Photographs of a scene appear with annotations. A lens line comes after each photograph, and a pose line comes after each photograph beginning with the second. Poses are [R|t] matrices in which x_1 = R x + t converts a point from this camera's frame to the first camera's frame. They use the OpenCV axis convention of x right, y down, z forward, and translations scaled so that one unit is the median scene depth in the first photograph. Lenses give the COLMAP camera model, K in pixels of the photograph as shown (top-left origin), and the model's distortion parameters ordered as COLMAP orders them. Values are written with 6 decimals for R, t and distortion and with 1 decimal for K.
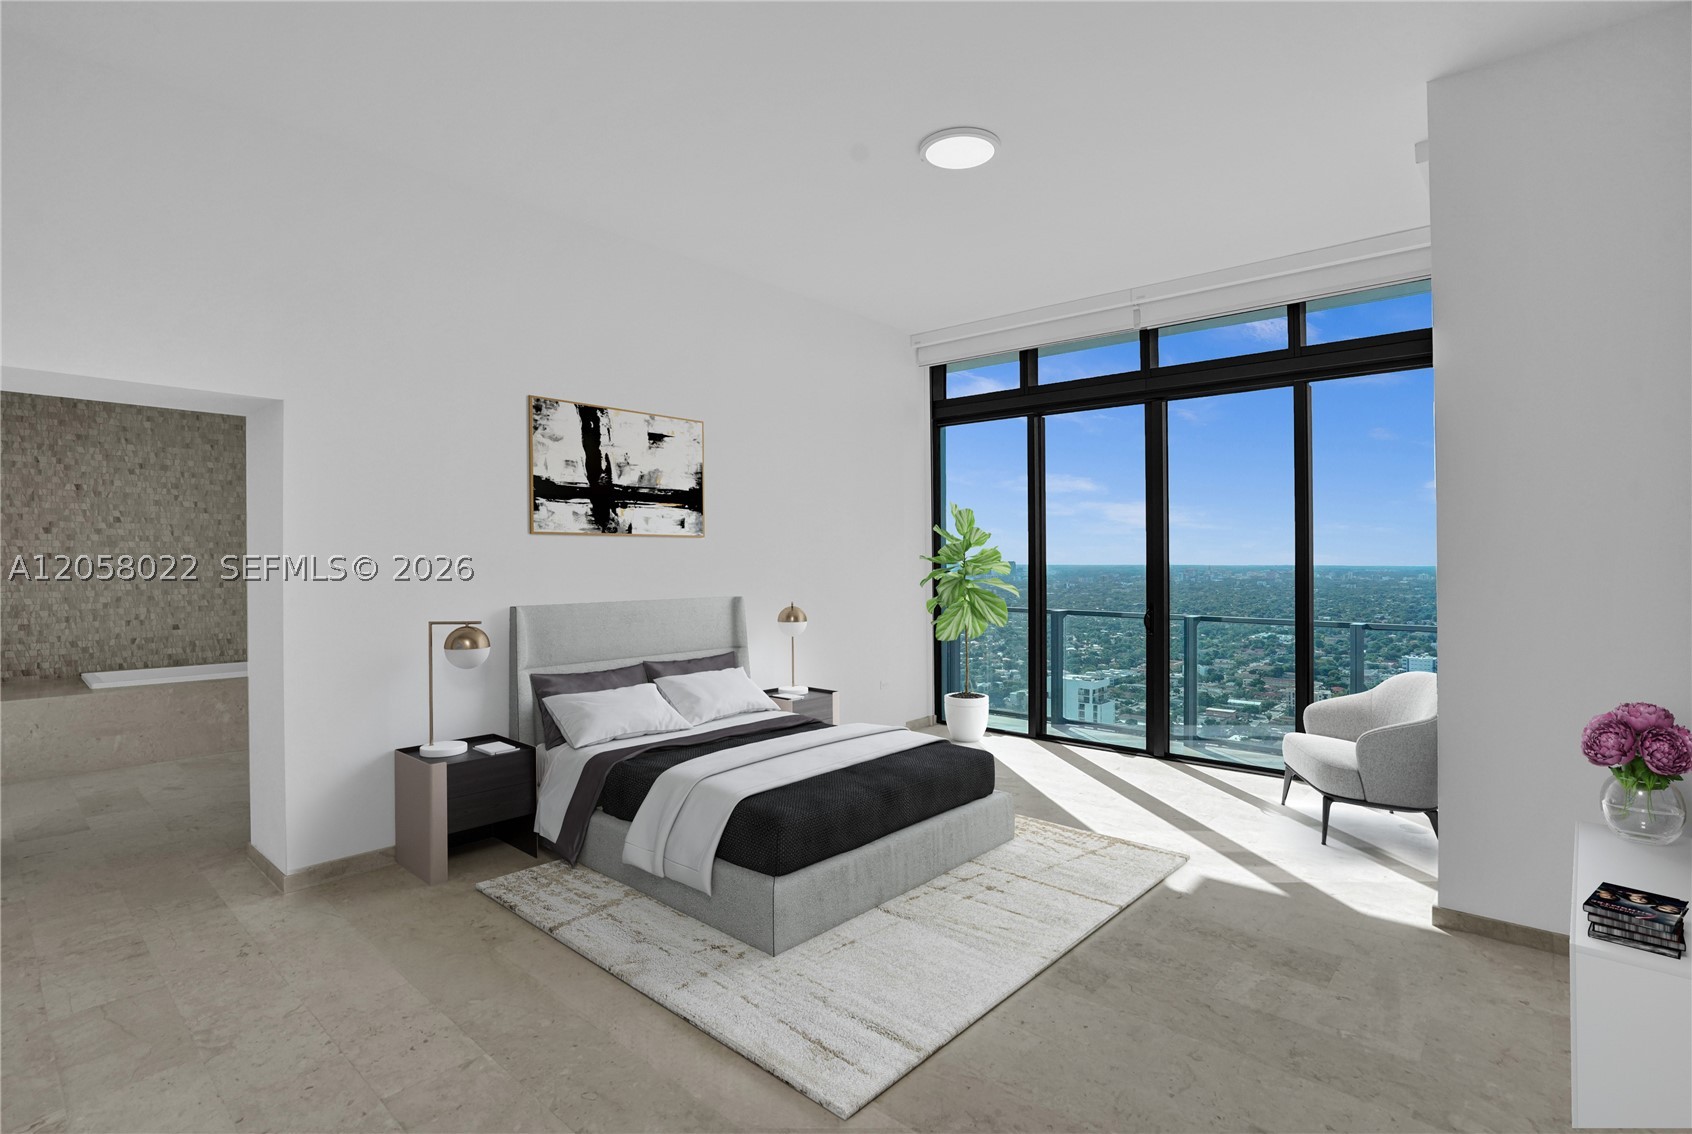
lens RADIAL K [[822.3, 0, 845.5], [0, 822.3, 556.6], [0, 0, 1]] dist [-0.047179, 0.017221]
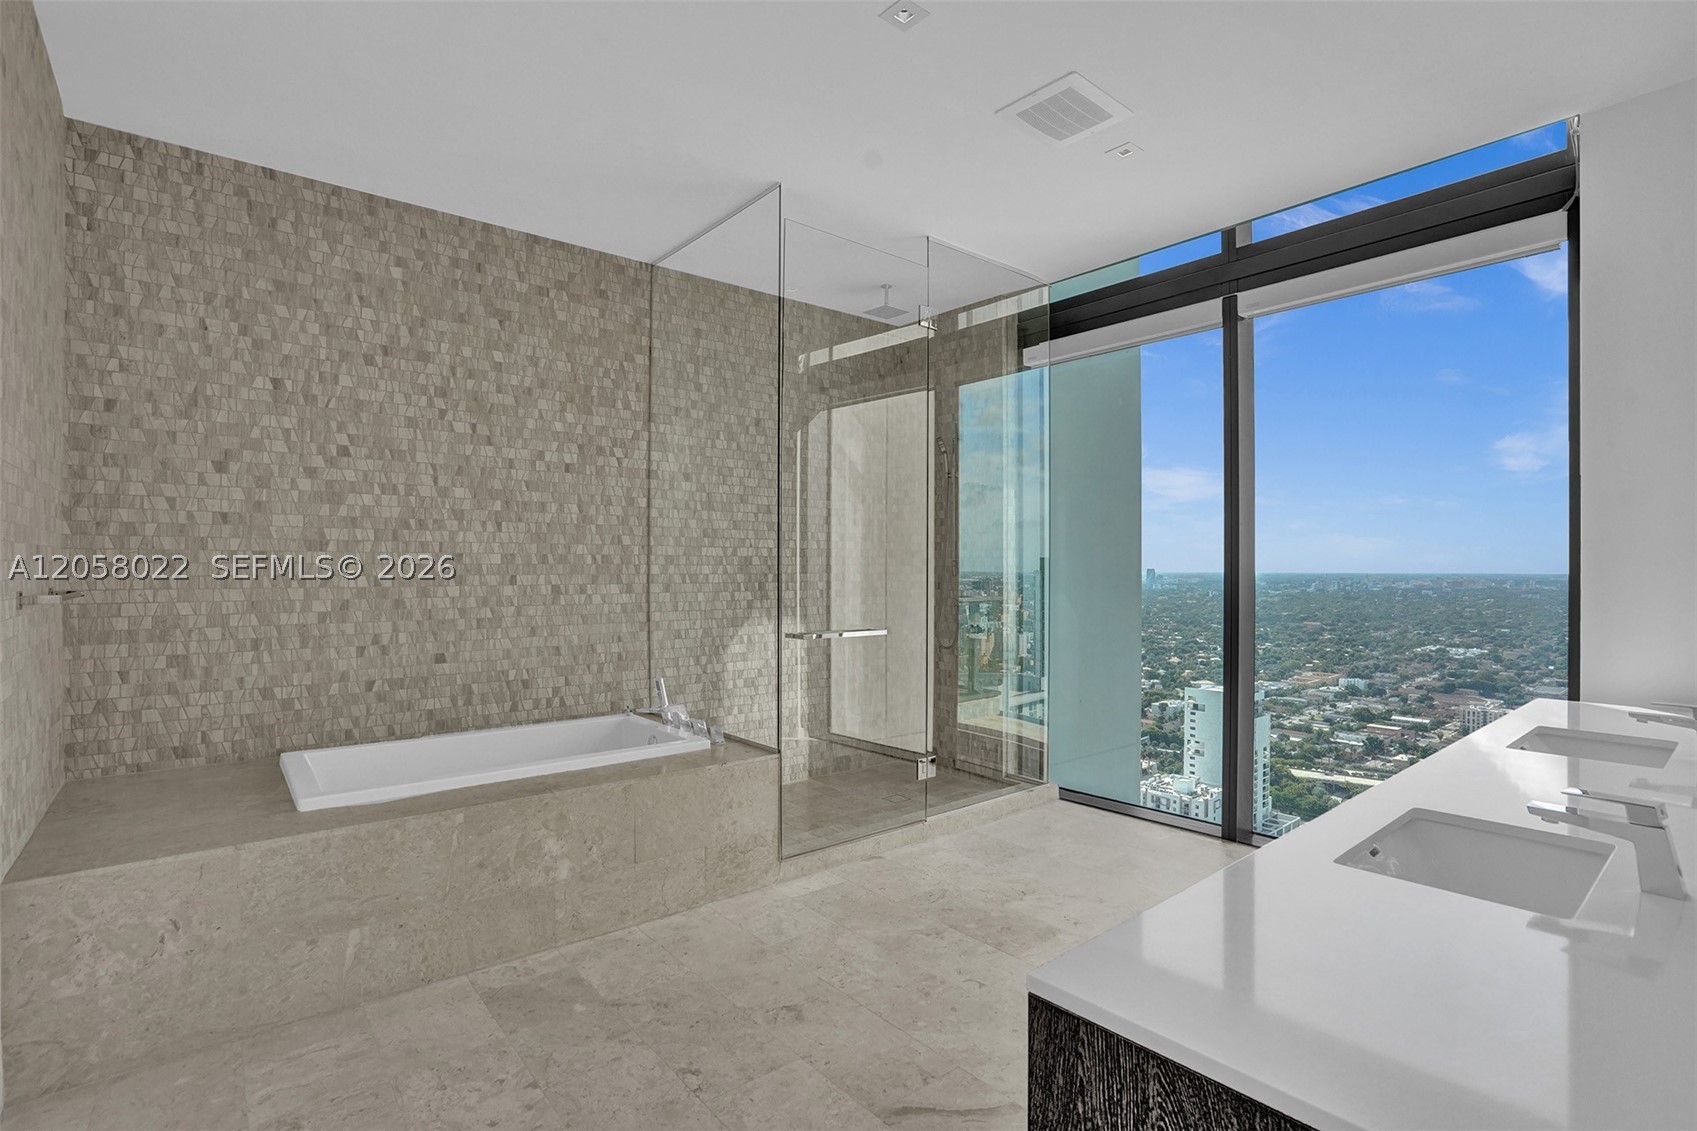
lens RADIAL K [[808.1, 0, 860.6], [0, 808.1, 561.2], [0, 0, 1]] dist [-0.067993, 0.031015]
pose [[0.990416, 0.002545, -0.138091, -0.495813], [-0.002883, 0.999993, -0.002247, 0.024399], [0.138084, 0.002623, 0.990417, 0.527580]]
